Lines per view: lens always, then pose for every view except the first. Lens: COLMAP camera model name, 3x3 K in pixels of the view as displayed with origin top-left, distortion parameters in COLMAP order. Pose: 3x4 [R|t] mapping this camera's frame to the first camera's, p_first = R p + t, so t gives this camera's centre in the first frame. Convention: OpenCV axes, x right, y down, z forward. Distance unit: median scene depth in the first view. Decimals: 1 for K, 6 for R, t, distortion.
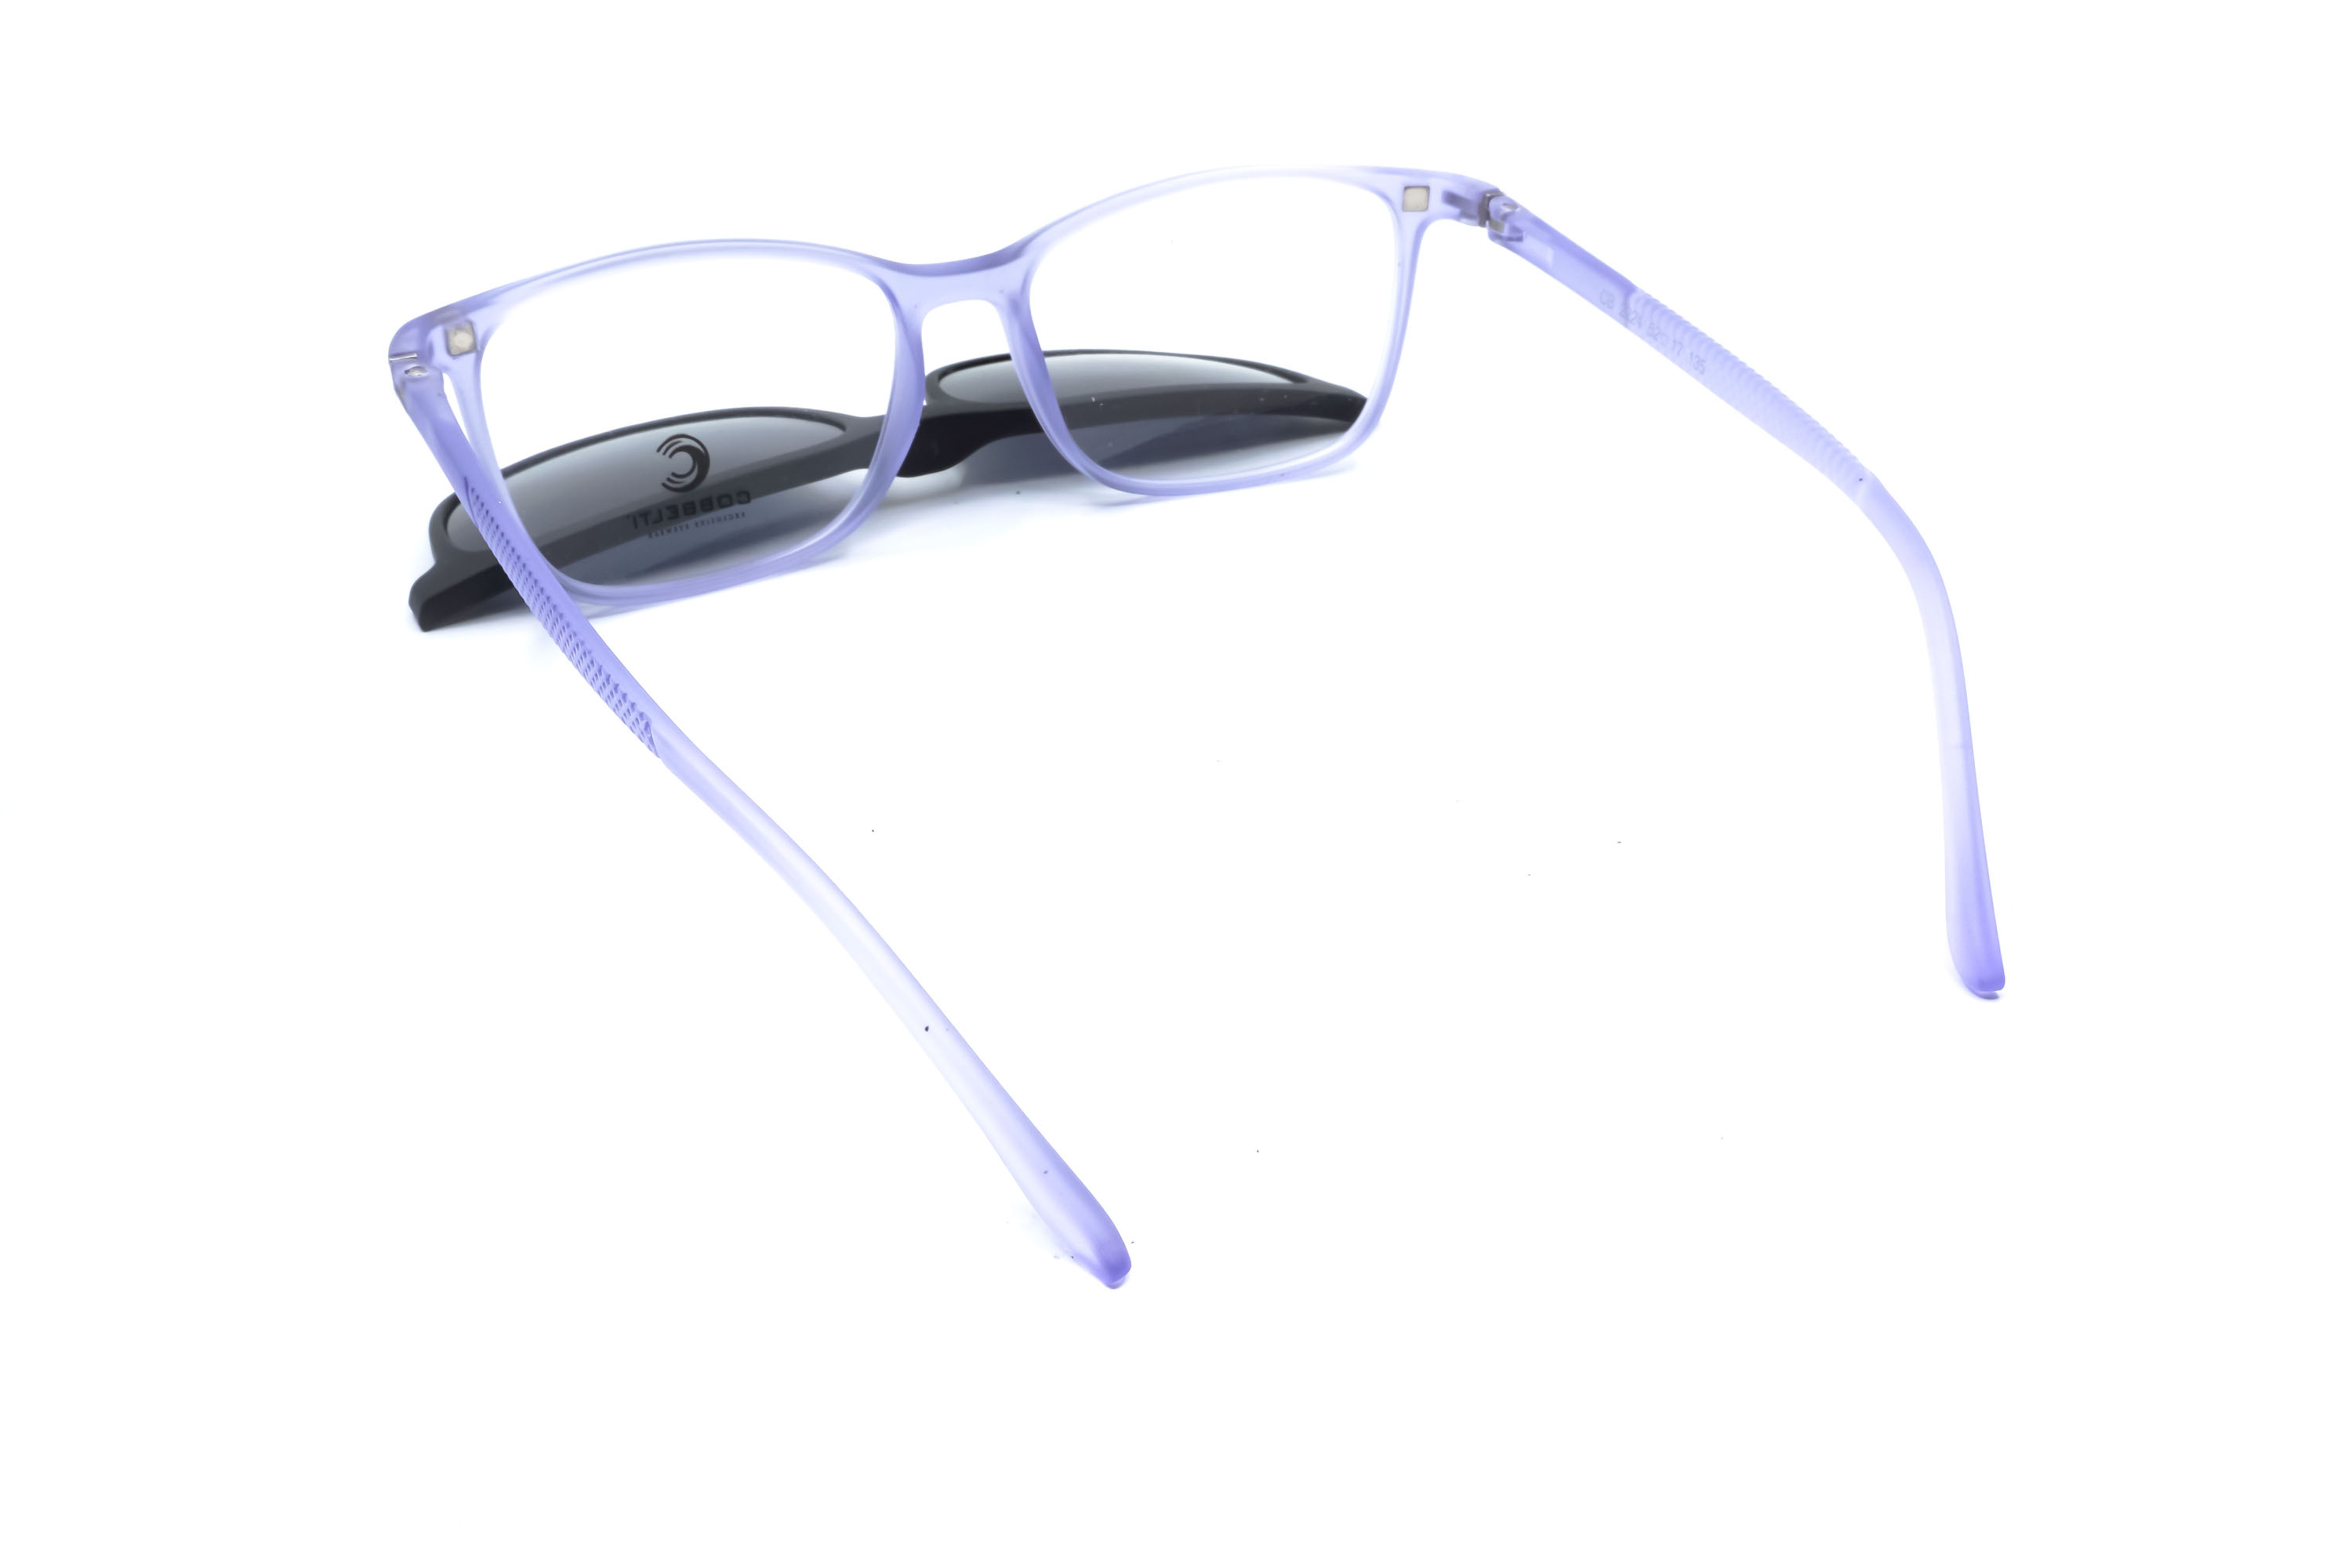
lens RADIAL K [[2319.8, 0, 1164.4], [0, 2319.8, 773.2], [0, 0, 1]] dist [-0.021896, 0.000000]
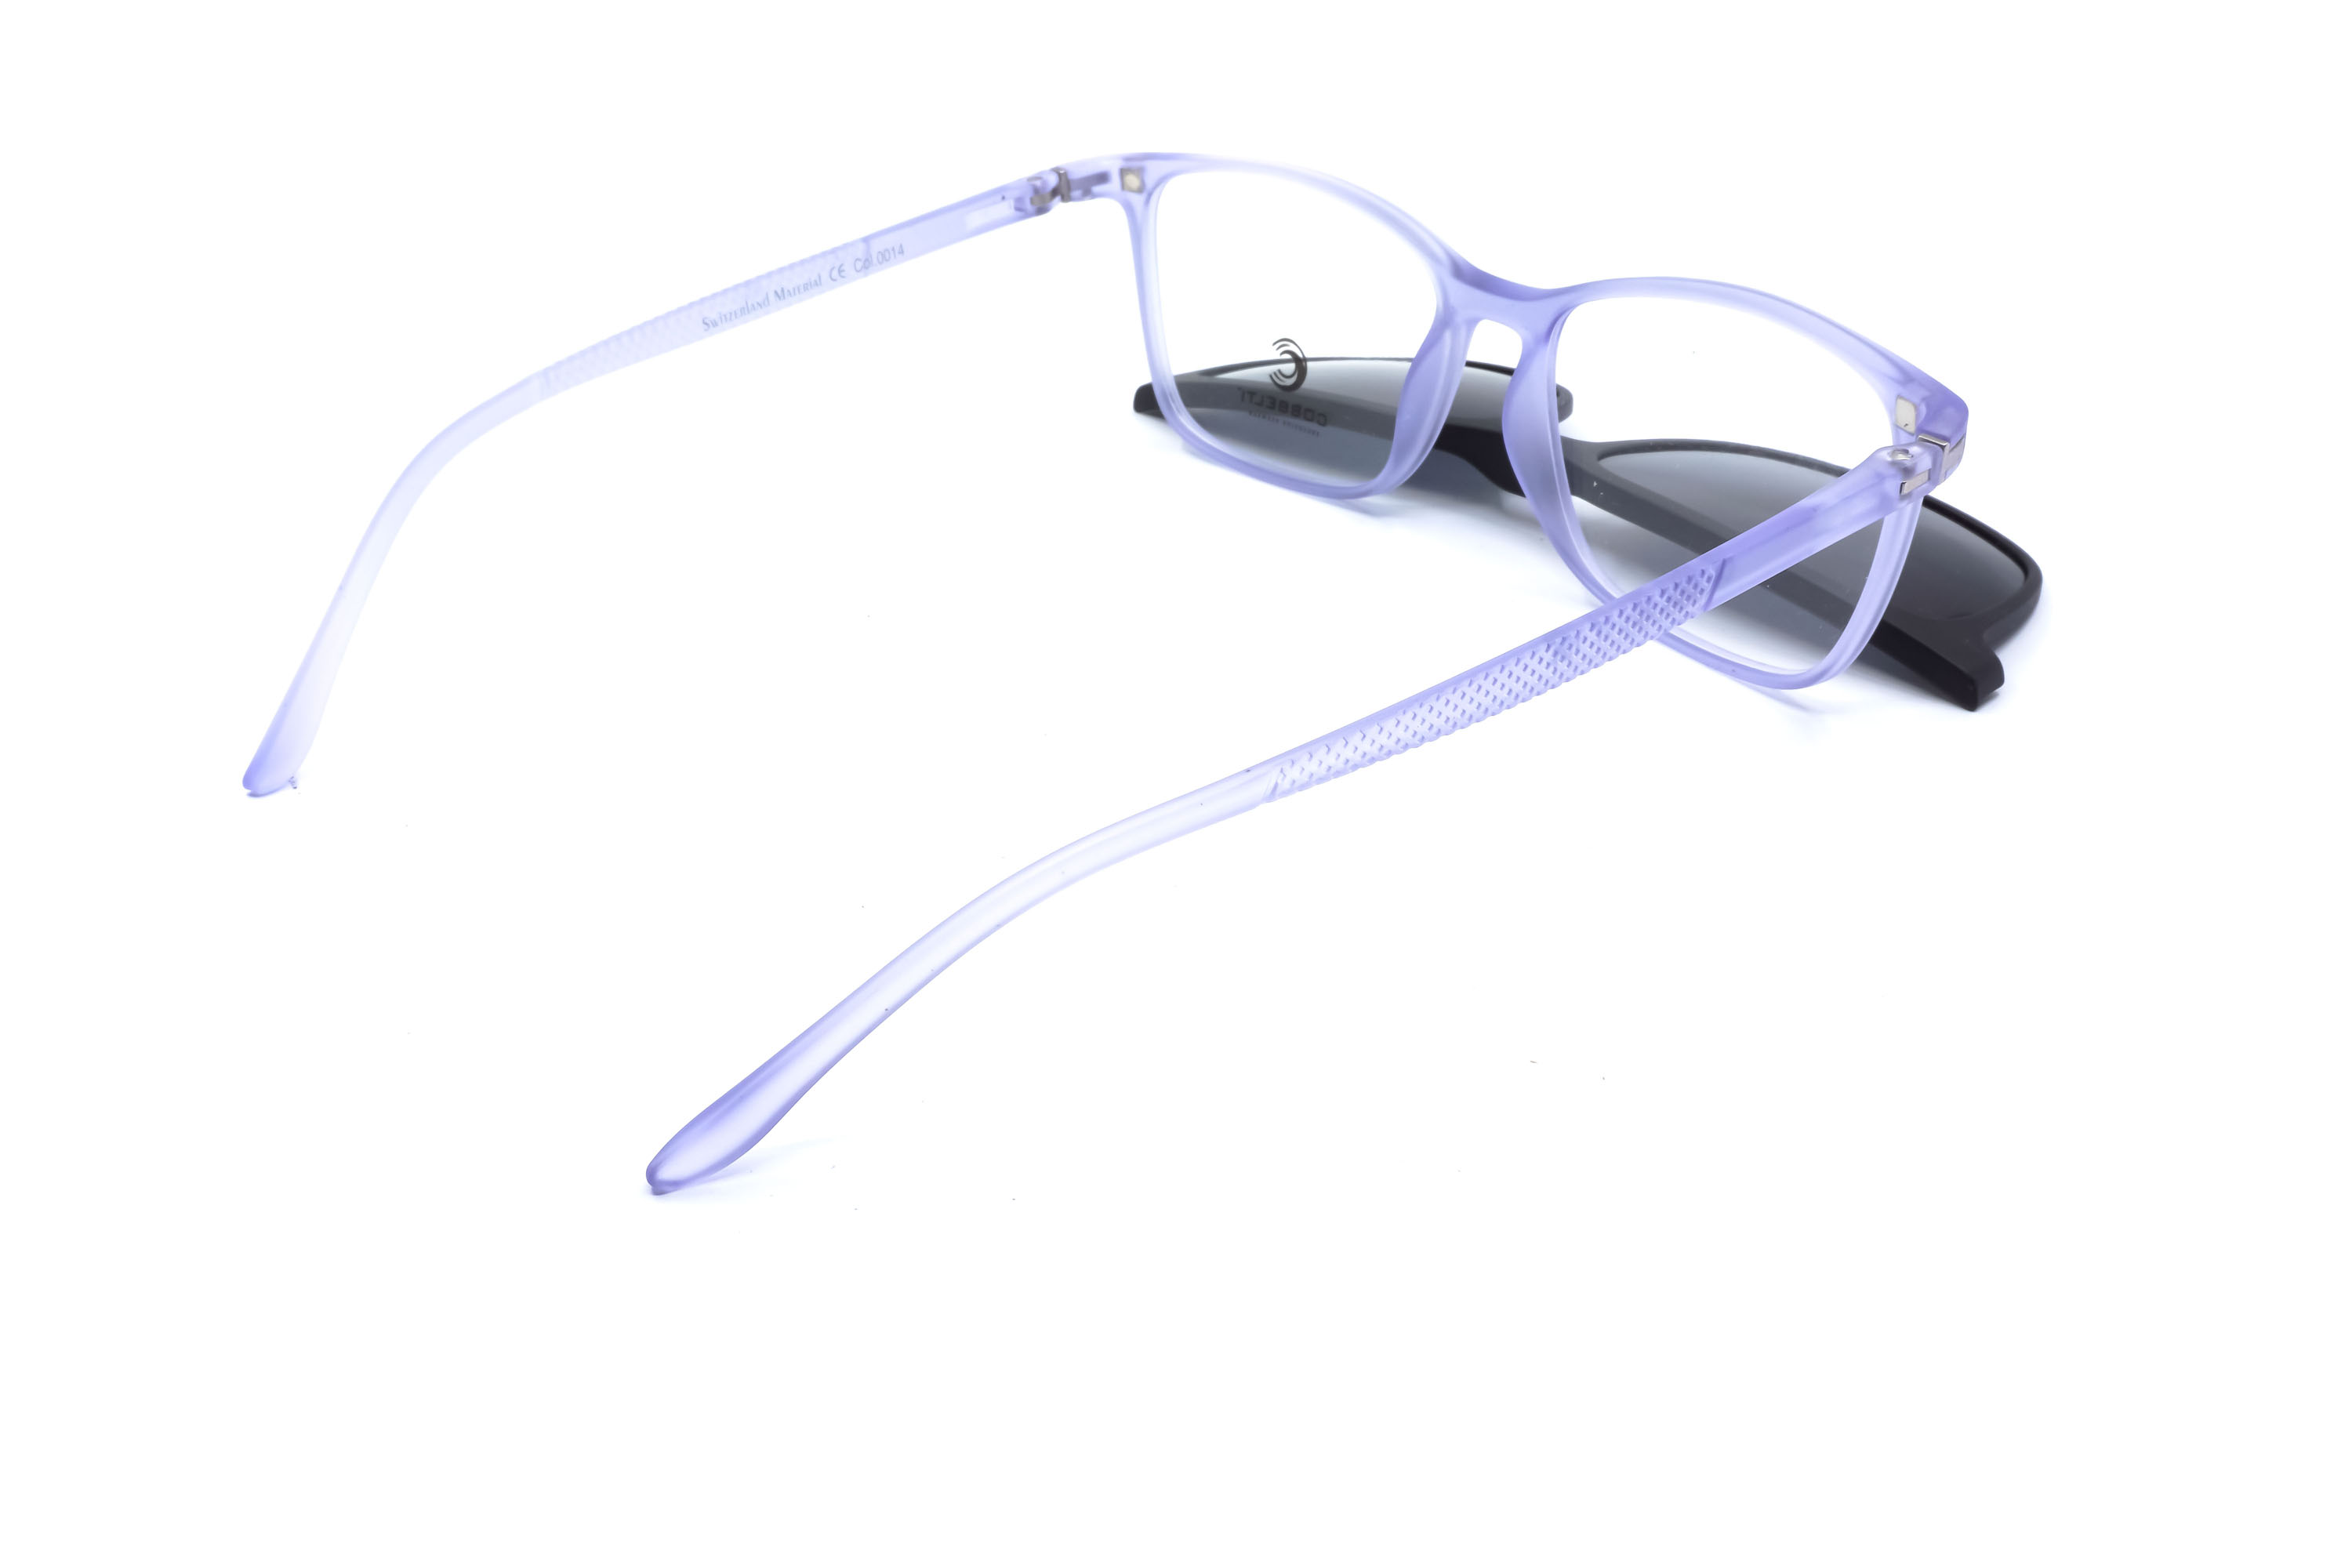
lens RADIAL K [[2319.8, 0, 1179.4], [0, 2319.8, 773.7], [0, 0, 1]] dist [-0.021896, 0.000000]
pose [[0.262121, 0.476398, -0.839248, 0.773680], [-0.462275, 0.825370, 0.324139, -0.298664], [0.847109, 0.303000, 0.436574, 0.521270]]
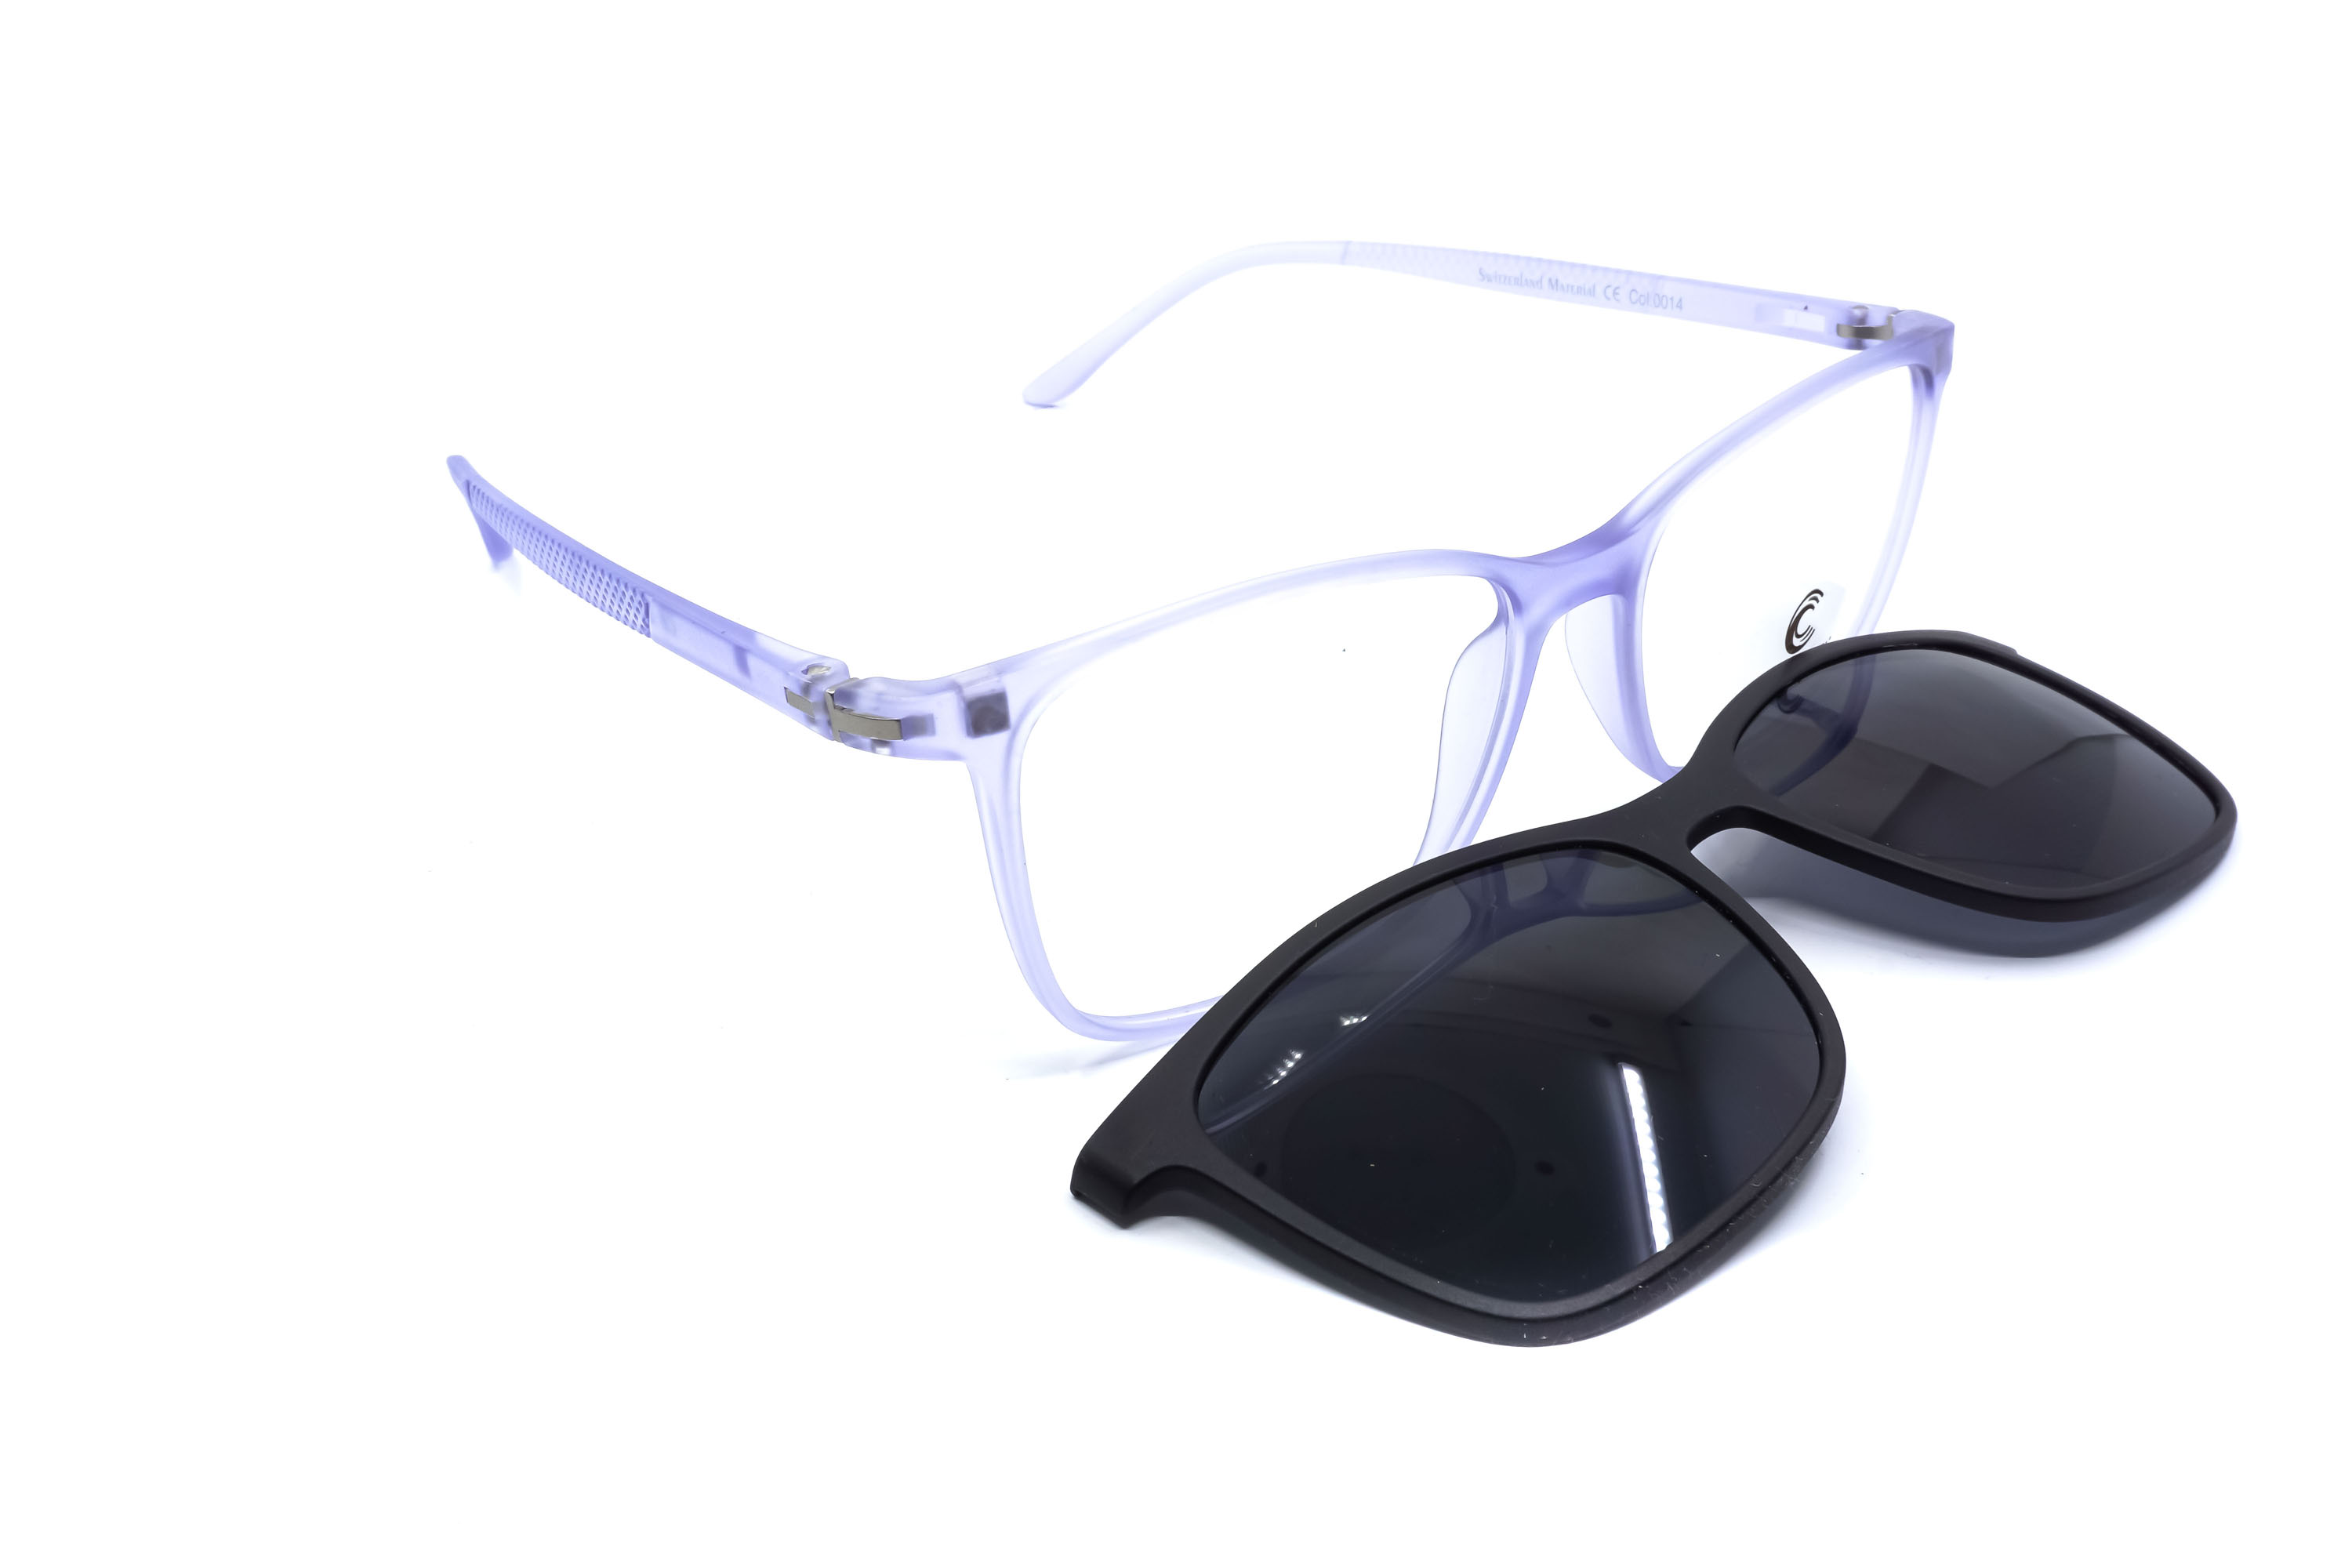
lens RADIAL K [[2319.8, 0, 1169.6], [0, 2319.8, 777.7], [0, 0, 1]] dist [-0.021896, 0.000000]
pose [[-0.963957, 0.157248, -0.214618, 0.205466], [-0.100826, 0.530586, 0.841613, -0.779200], [0.246215, 0.832917, -0.495607, 1.379851]]
